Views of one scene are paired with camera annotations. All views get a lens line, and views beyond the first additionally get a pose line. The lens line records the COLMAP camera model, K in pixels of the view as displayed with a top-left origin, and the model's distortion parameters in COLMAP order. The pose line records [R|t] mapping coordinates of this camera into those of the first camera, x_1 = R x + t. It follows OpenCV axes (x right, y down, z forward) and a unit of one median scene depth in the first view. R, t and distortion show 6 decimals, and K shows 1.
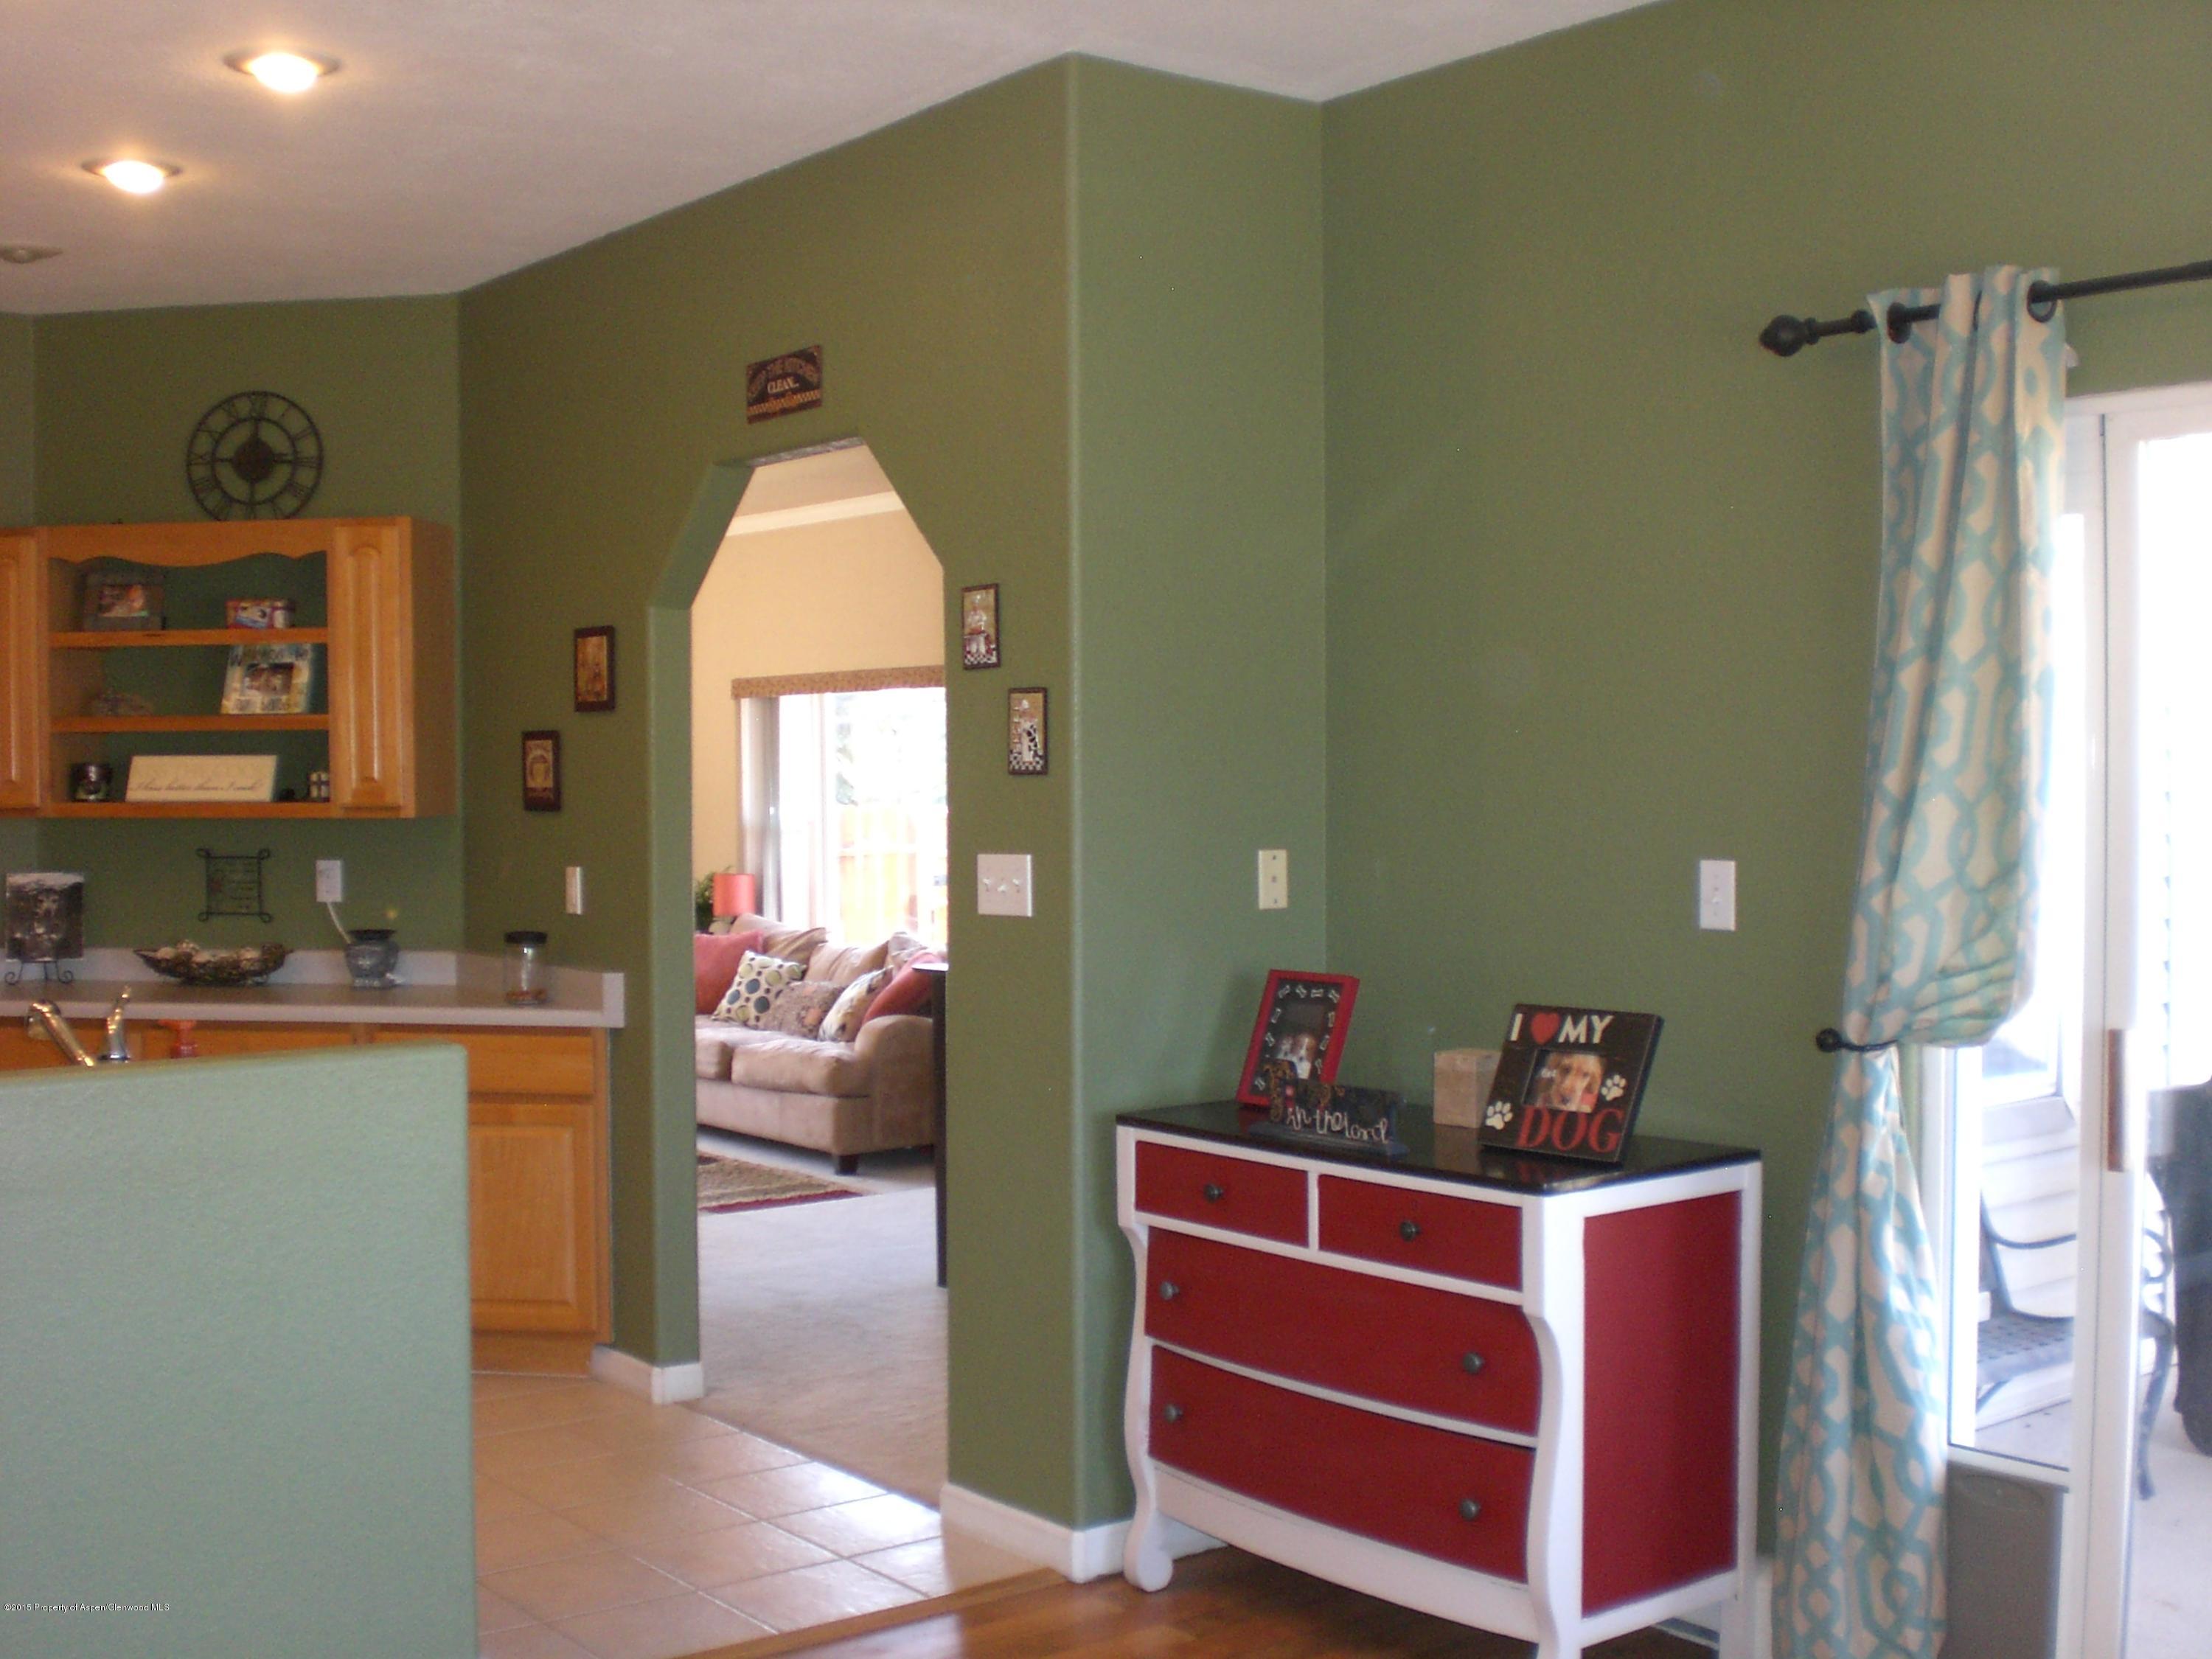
lens RADIAL K [[2534.1, 0, 1099.2], [0, 2534.1, 825.9], [0, 0, 1]] dist [-0.119524, 0.000000]
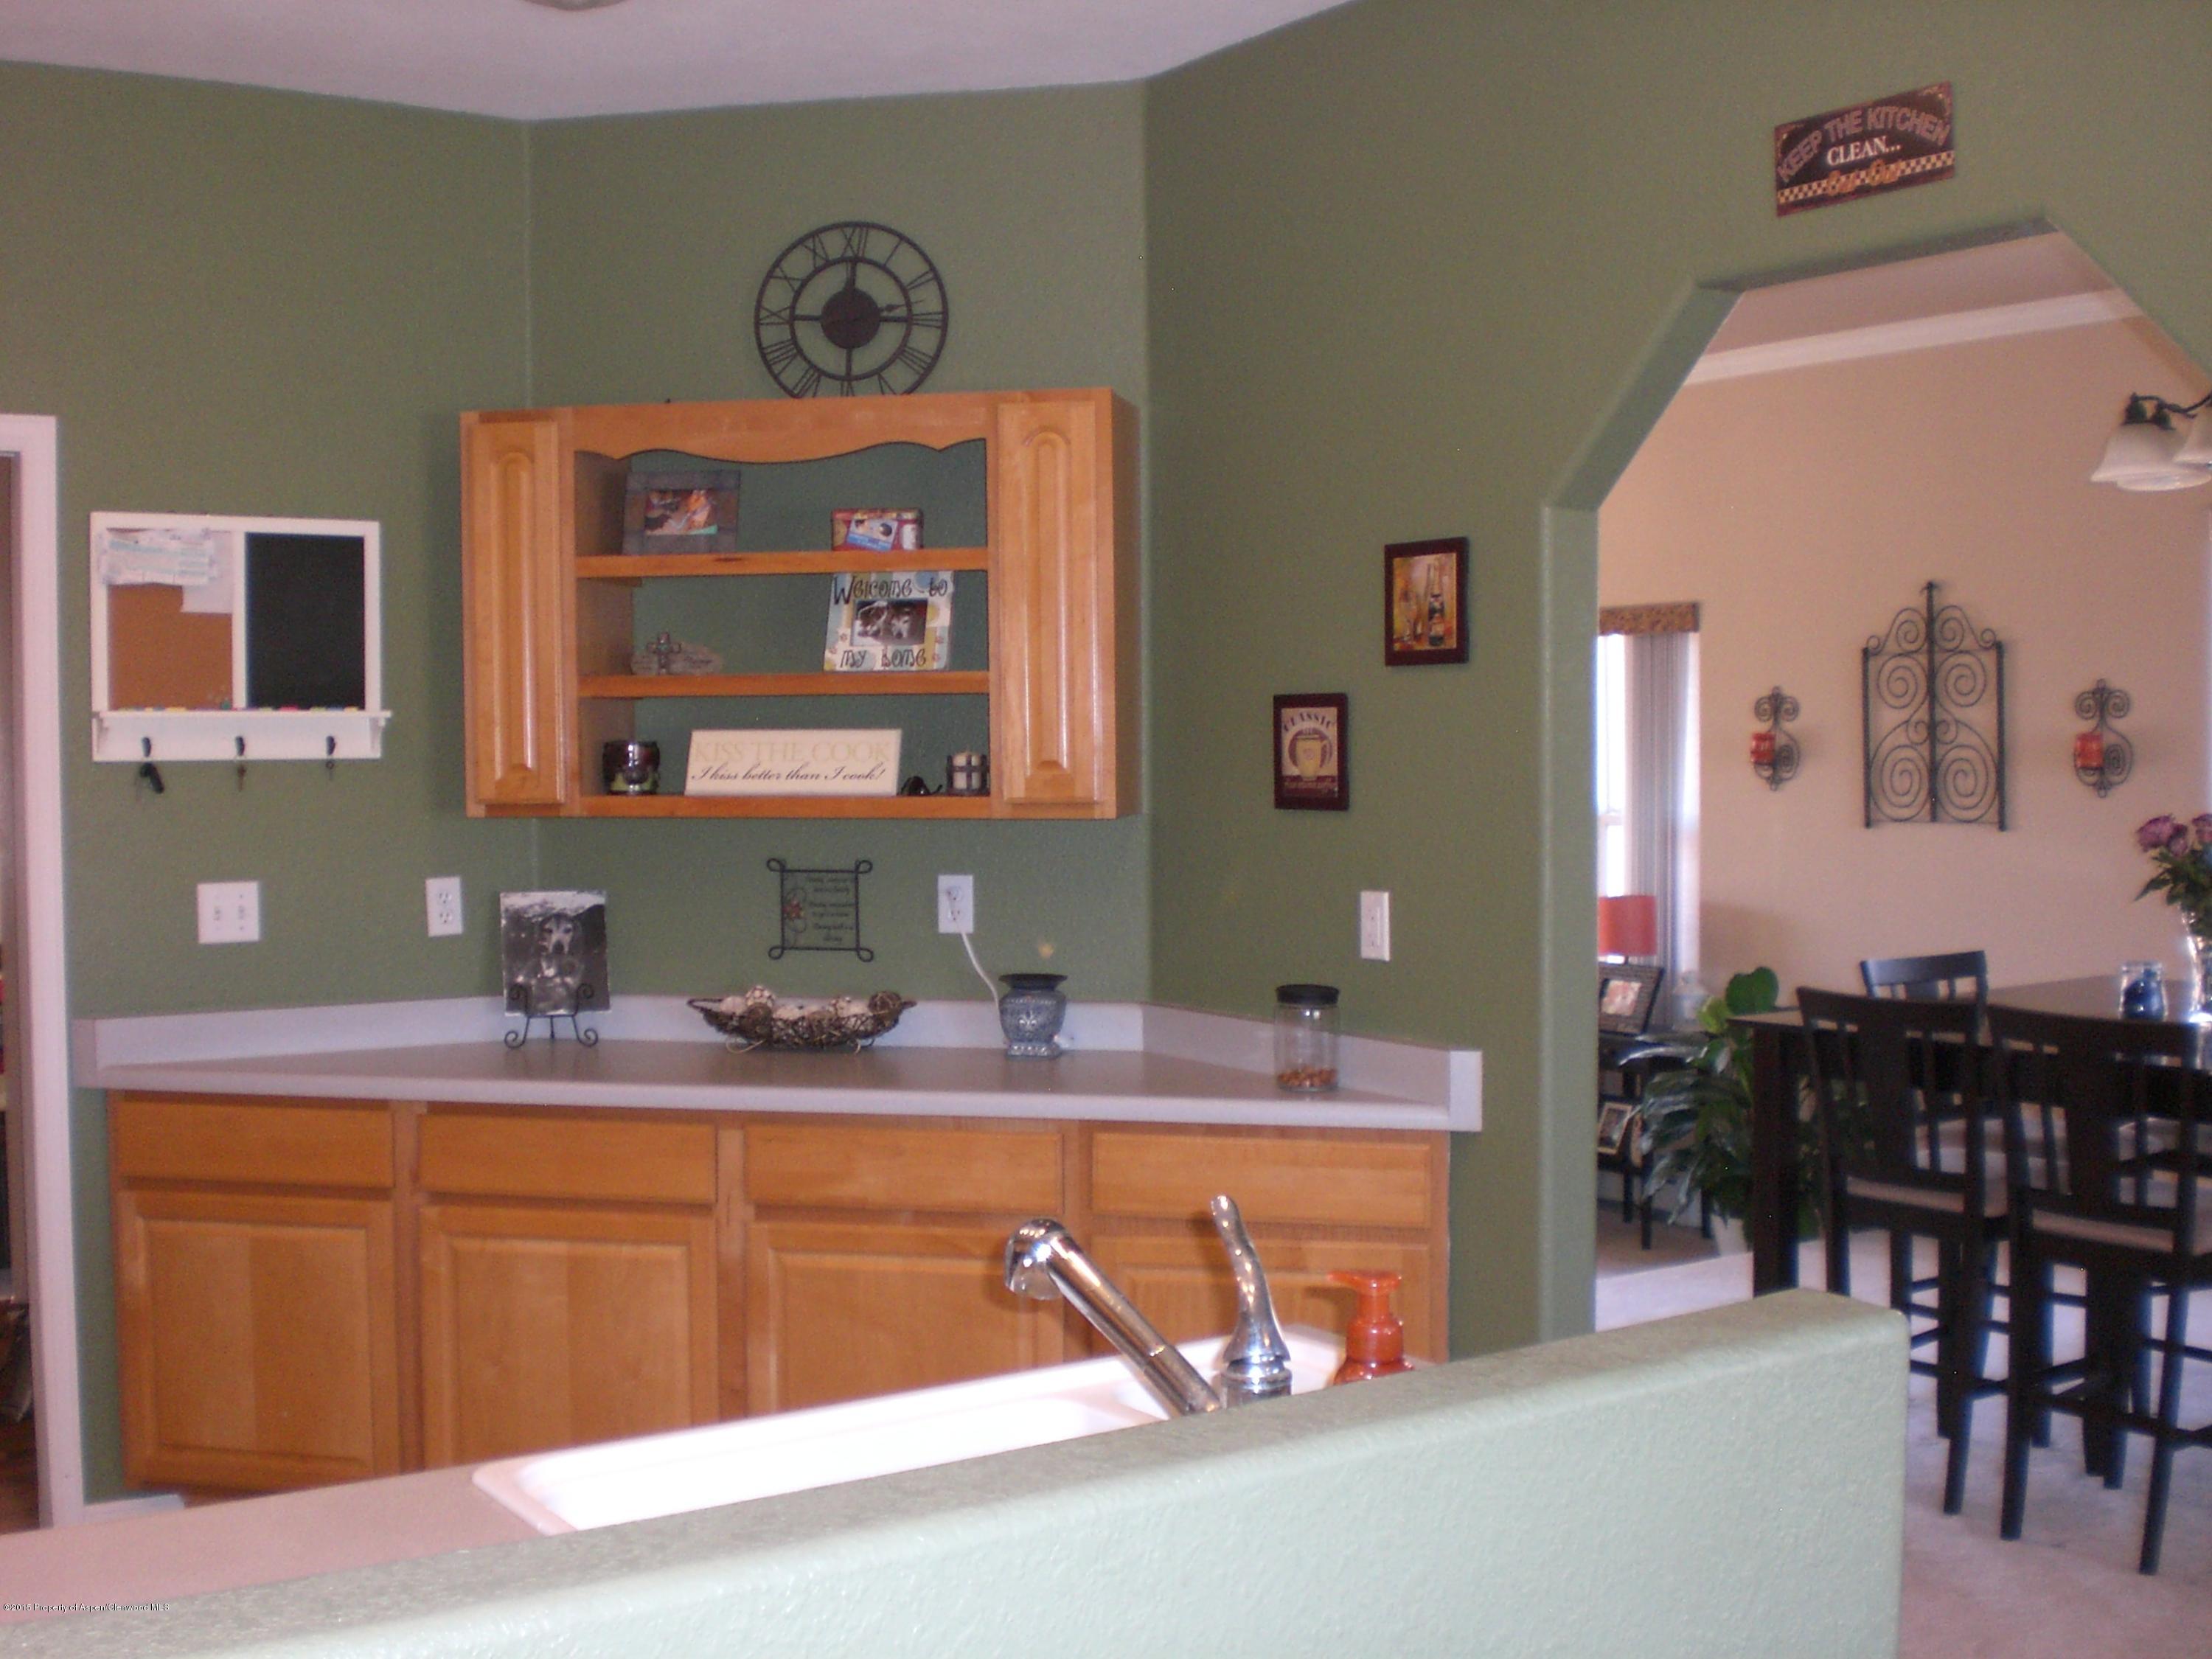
lens RADIAL K [[2534.1, 0, 1113.5], [0, 2534.1, 838.3], [0, 0, 1]] dist [-0.119524, 0.000000]
pose [[0.997399, 0.000503, -0.072075, -0.217181], [0.000773, 0.999844, 0.017673, -0.010002], [0.072073, -0.017683, 0.997243, 0.288875]]
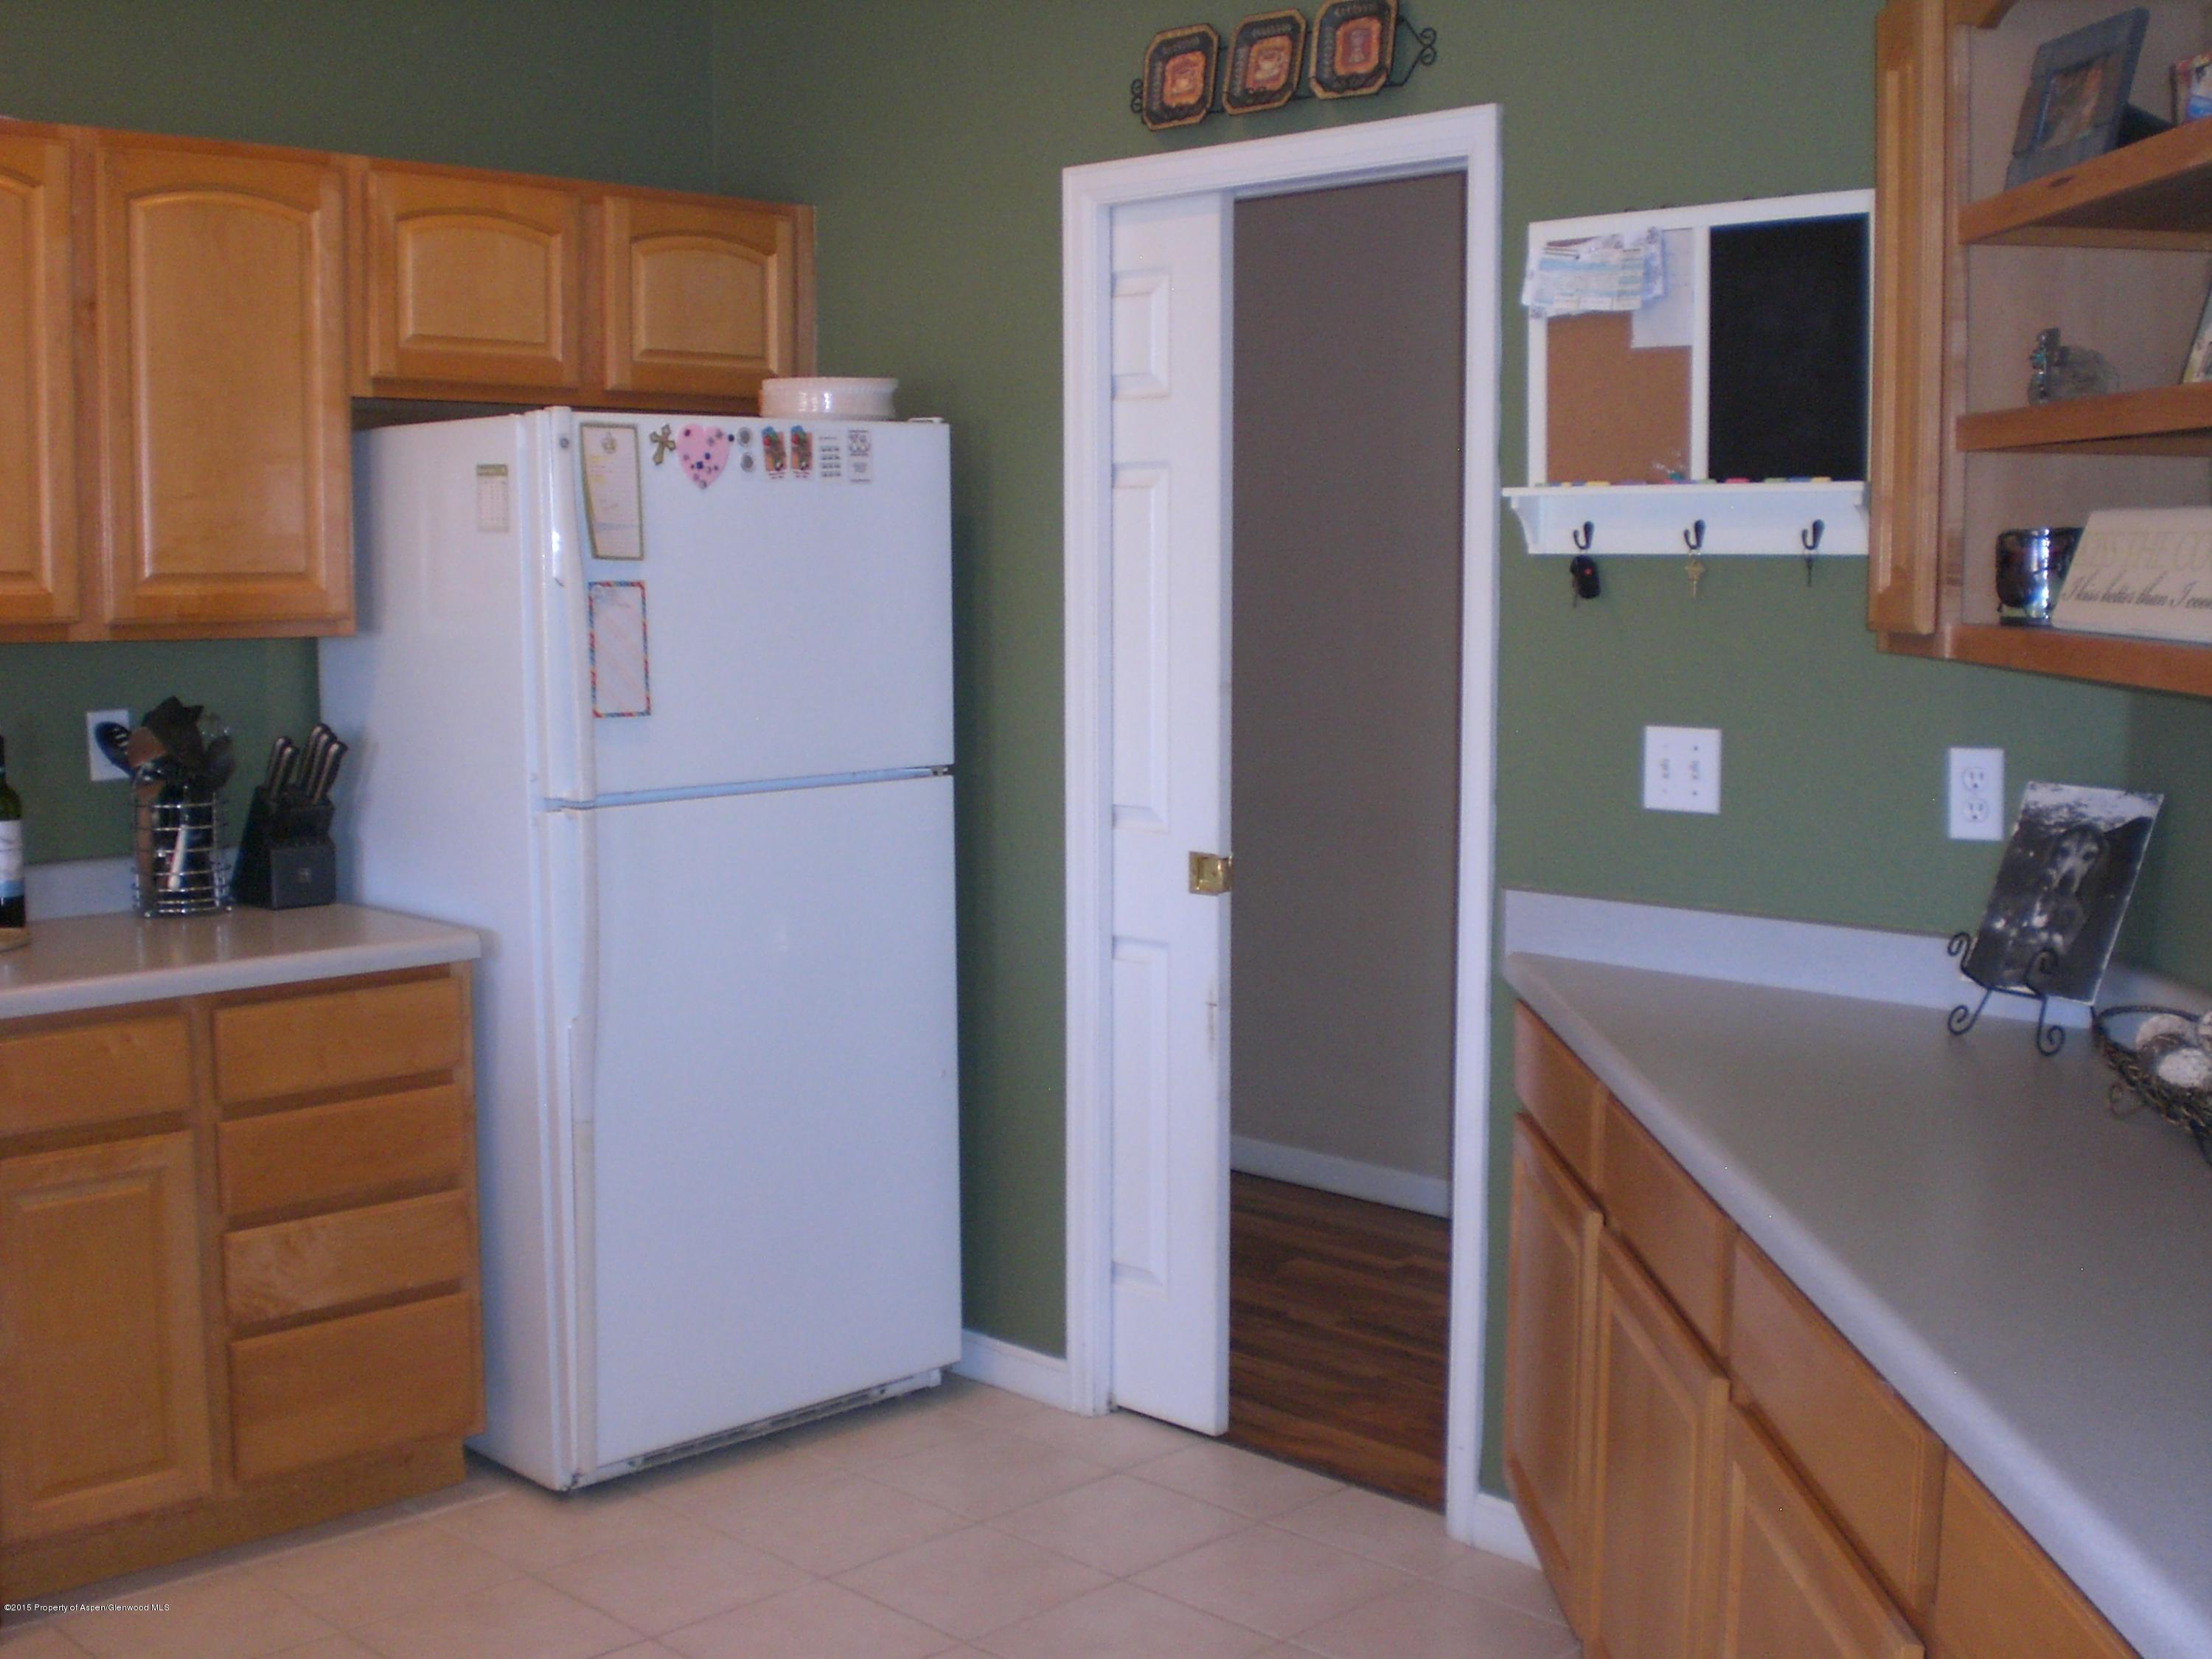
lens RADIAL K [[2534.1, 0, 1096.2], [0, 2534.1, 829.7], [0, 0, 1]] dist [-0.119524, 0.000000]
pose [[0.125761, 0.113005, -0.985603, -0.025383], [-0.014172, 0.993594, 0.112113, -0.020189], [0.991959, -0.000132, 0.126557, 0.808931]]
